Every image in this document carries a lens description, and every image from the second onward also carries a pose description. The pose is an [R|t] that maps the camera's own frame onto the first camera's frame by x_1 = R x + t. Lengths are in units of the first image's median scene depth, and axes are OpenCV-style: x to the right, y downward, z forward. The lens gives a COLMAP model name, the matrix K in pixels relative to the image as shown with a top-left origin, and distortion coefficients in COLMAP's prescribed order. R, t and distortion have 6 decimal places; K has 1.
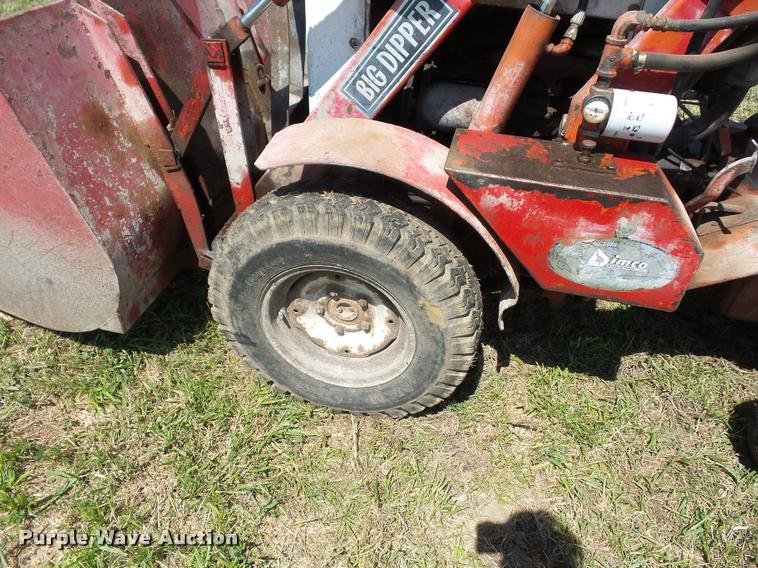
lens RADIAL K [[520.5, 0, 389.1], [0, 520.5, 280.0], [0, 0, 1]] dist [0.005610, -0.002365]
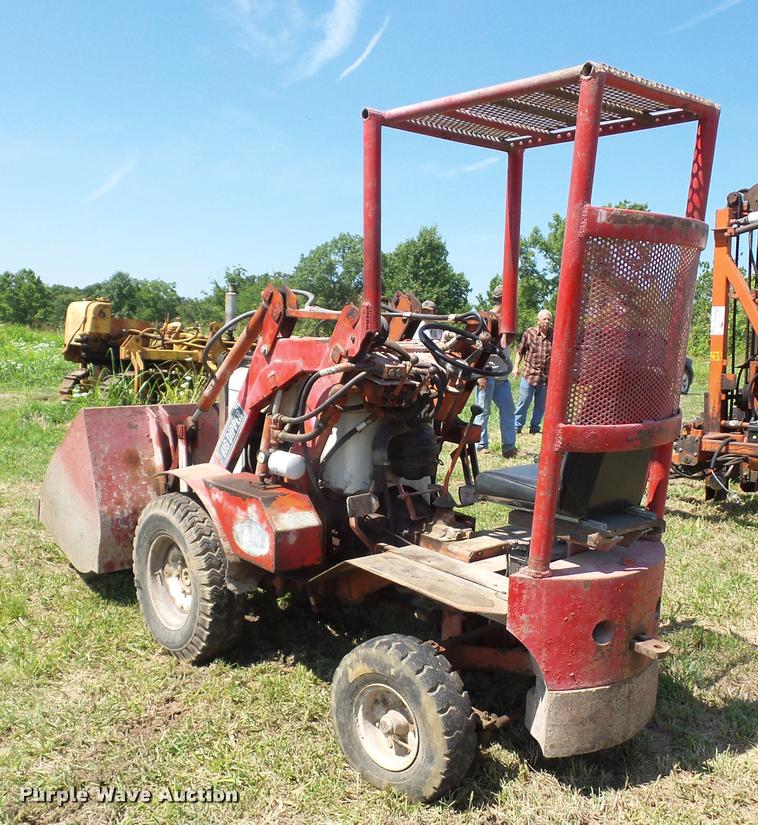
lens RADIAL K [[814.8, 0, 413.5], [0, 814.8, 469.9], [0, 0, 1]] dist [0.003436, 0.019773]
pose [[0.823709, 0.082167, -0.561027, 2.208285], [-0.350181, 0.851917, -0.389372, 0.602071], [0.445955, 0.517190, 0.730505, -0.814636]]
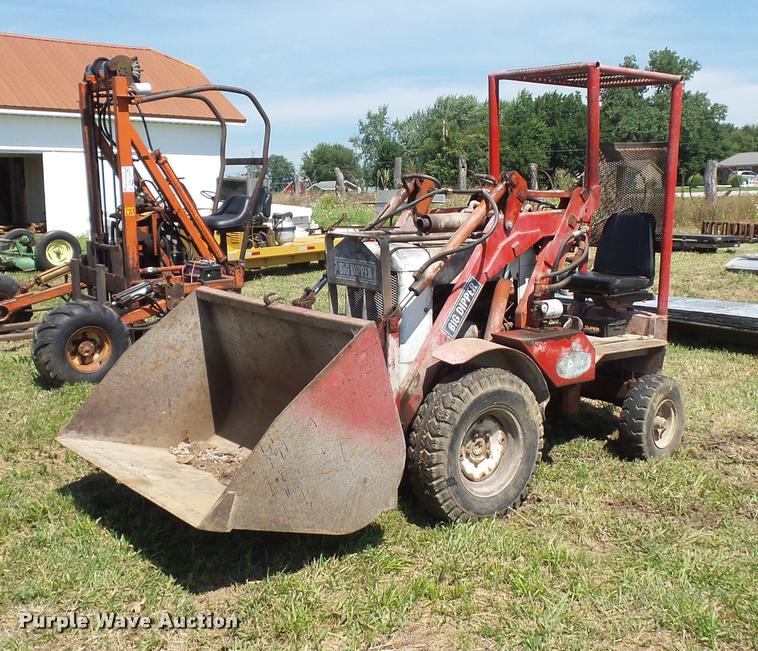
lens RADIAL K [[869.0, 0, 395.9], [0, 869.0, 325.9], [0, 0, 1]] dist [0.020834, -0.015238]
pose [[0.621363, -0.171262, 0.764577, -2.755294], [0.509615, 0.829549, -0.228343, 0.282538], [-0.595148, 0.531524, 0.602729, -0.880167]]
